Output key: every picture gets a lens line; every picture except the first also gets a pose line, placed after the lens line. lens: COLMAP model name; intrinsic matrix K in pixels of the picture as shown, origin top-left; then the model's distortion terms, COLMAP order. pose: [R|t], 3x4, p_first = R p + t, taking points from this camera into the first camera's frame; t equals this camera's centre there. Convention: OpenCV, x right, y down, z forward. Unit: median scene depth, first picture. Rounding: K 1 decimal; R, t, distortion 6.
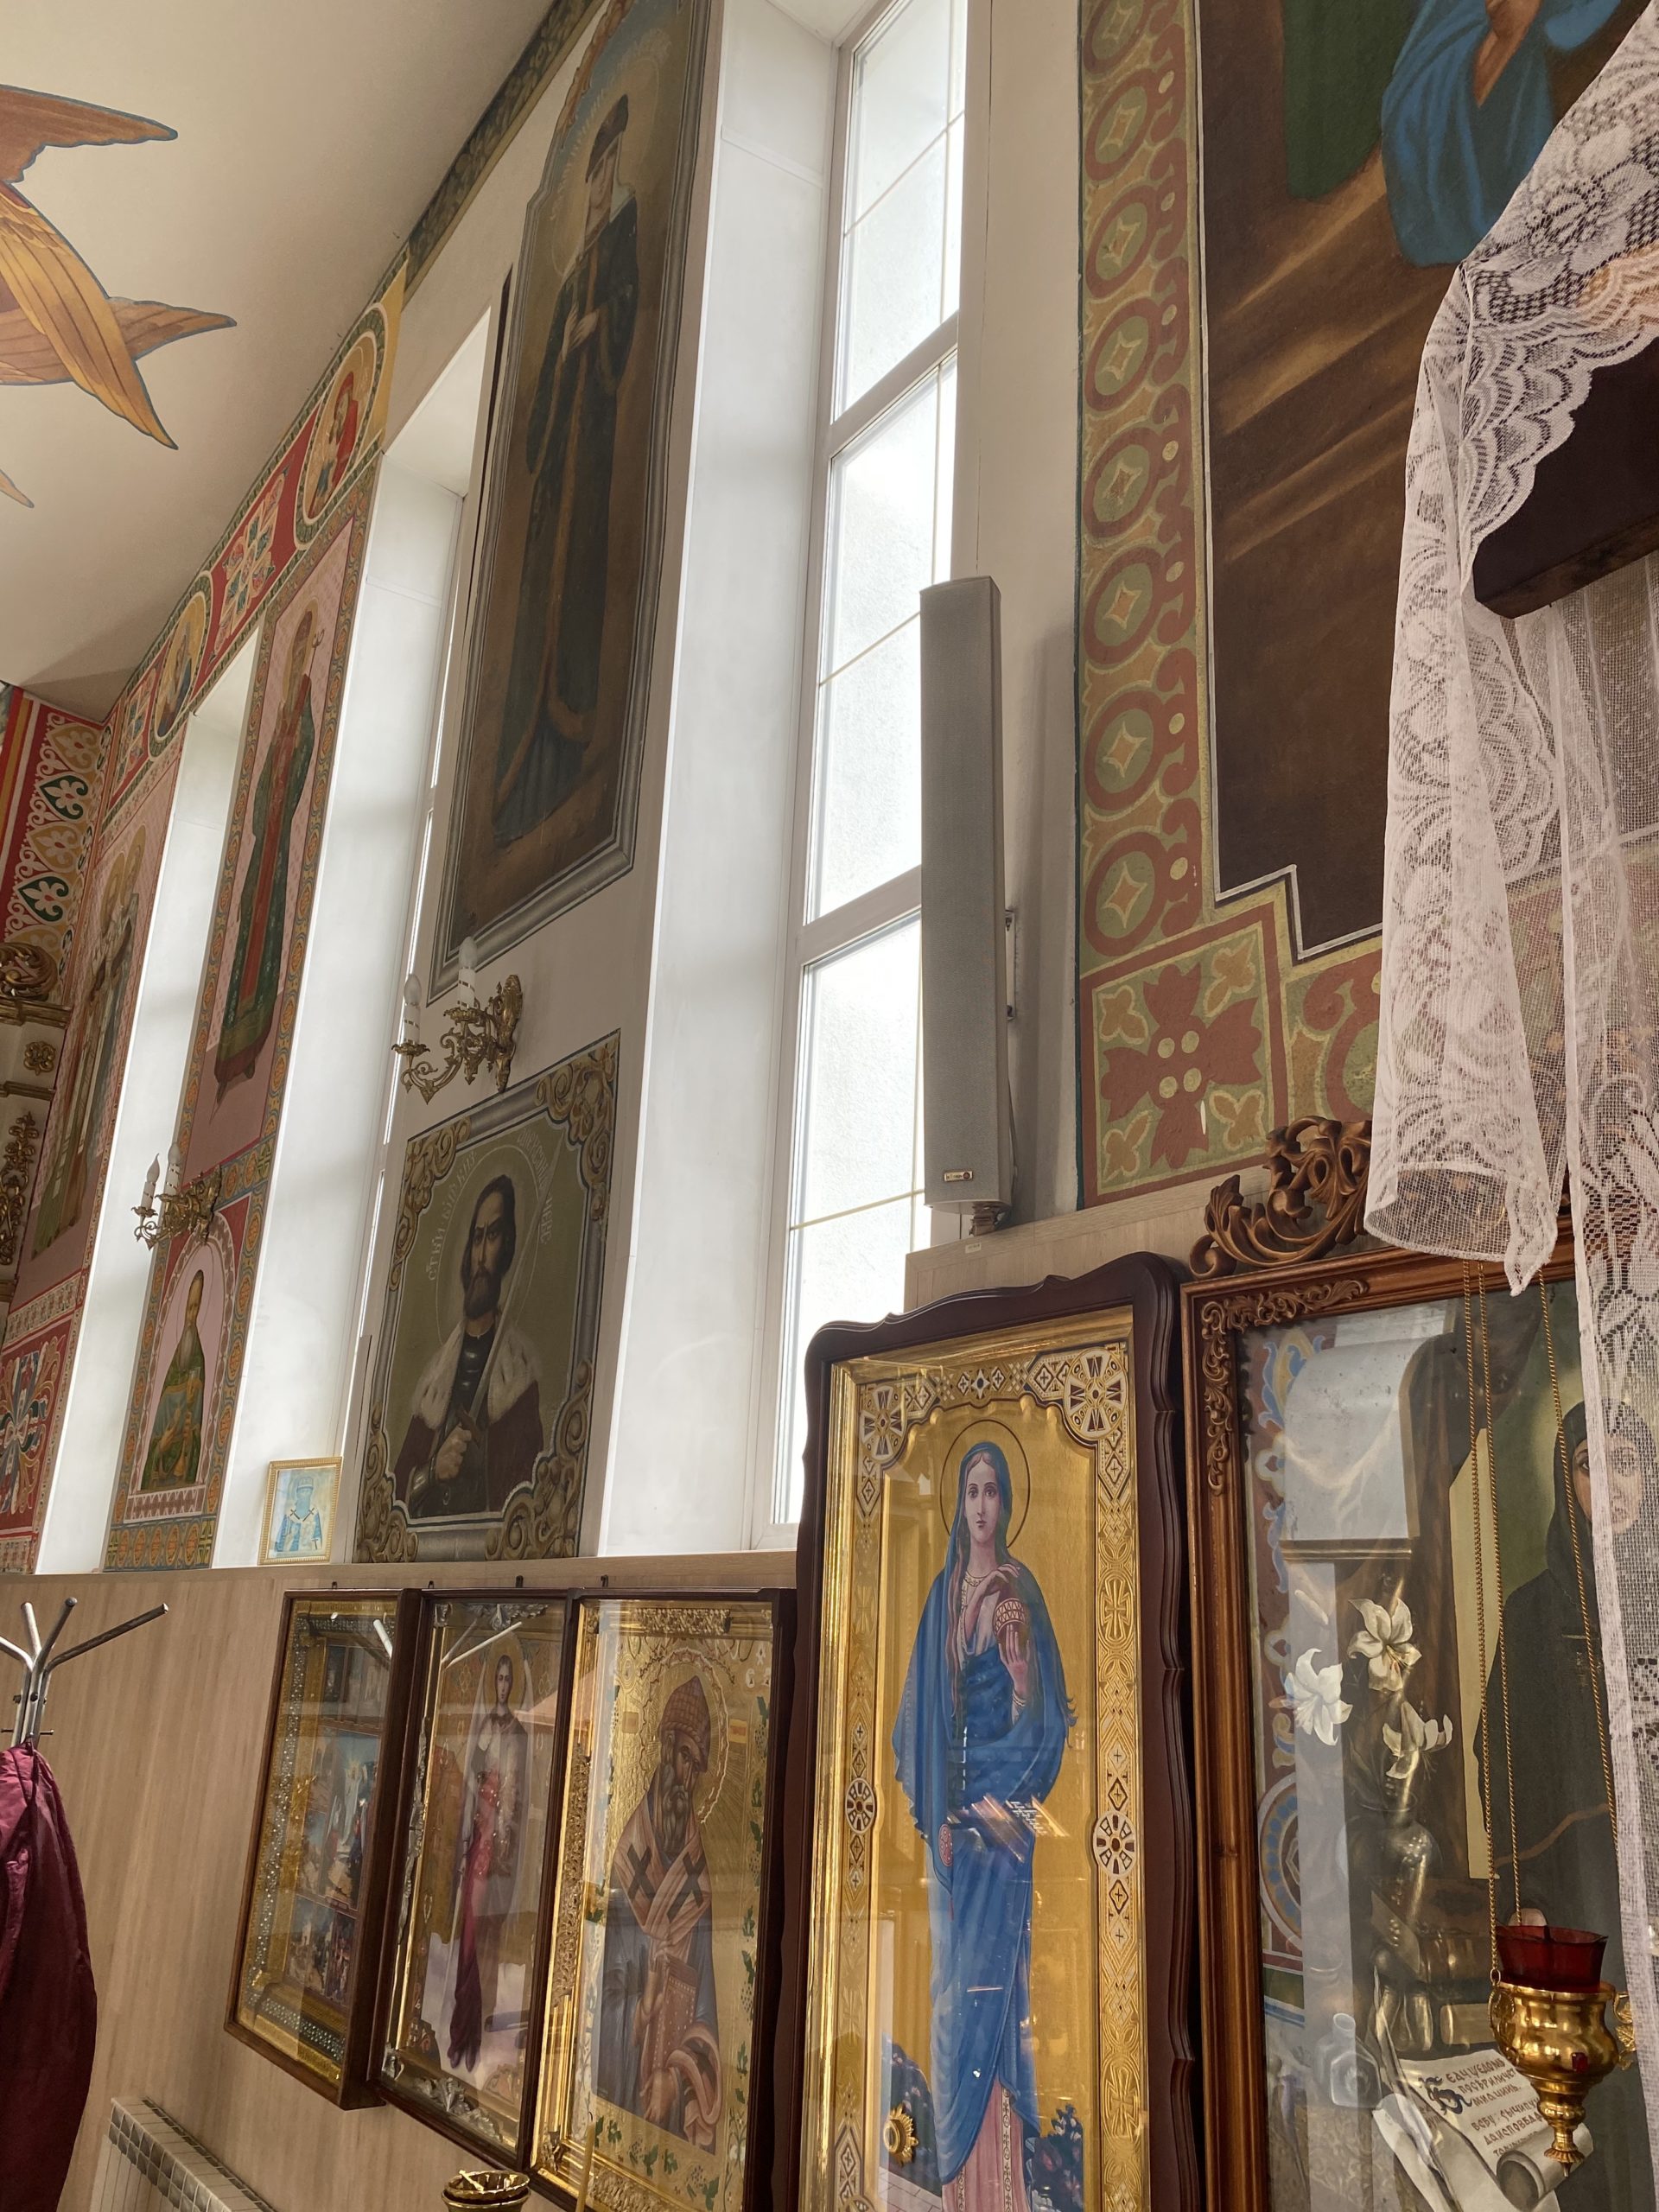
lens RADIAL K [[1705.4, 0, 826.9], [0, 1705.4, 1105.1], [0, 0, 1]] dist [0.043407, -0.046145]
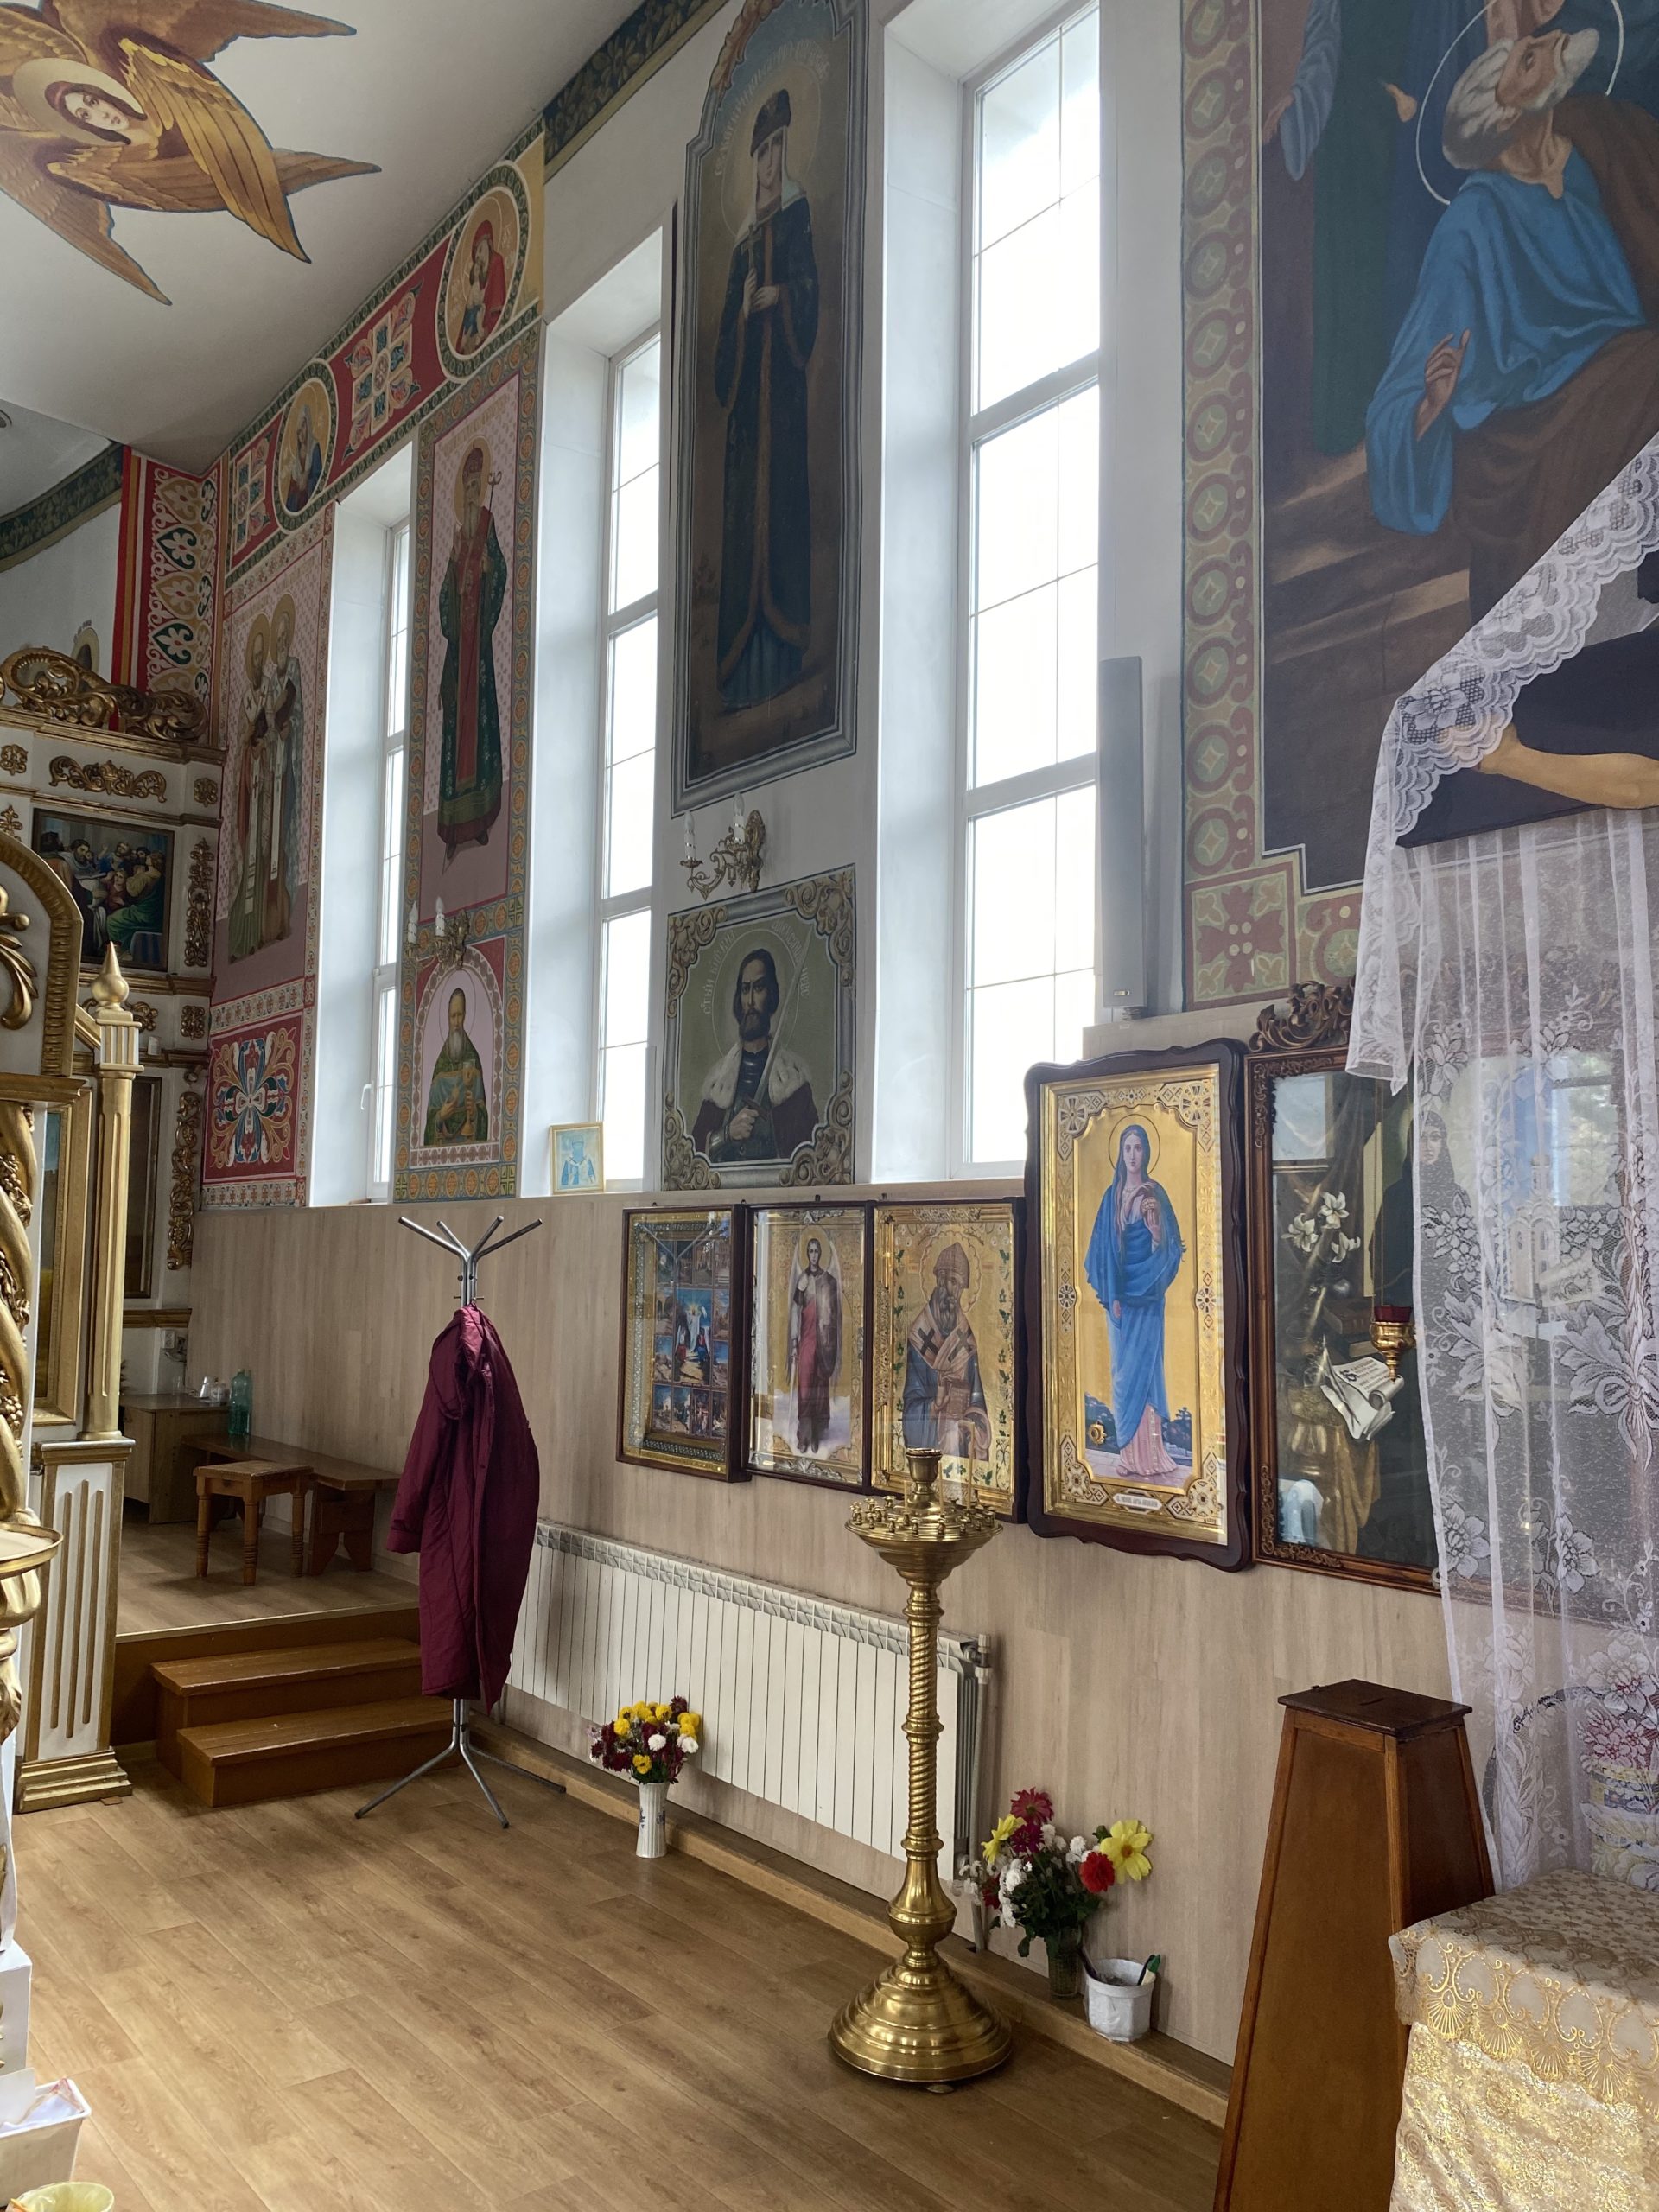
lens RADIAL K [[1705.4, 0, 815.1], [0, 1705.4, 1116.1], [0, 0, 1]] dist [0.043407, -0.046145]
pose [[0.998722, -0.024323, 0.044301, -0.240909], [0.013959, 0.975228, 0.220761, -0.169412], [-0.048574, -0.219860, 0.974321, -0.608746]]
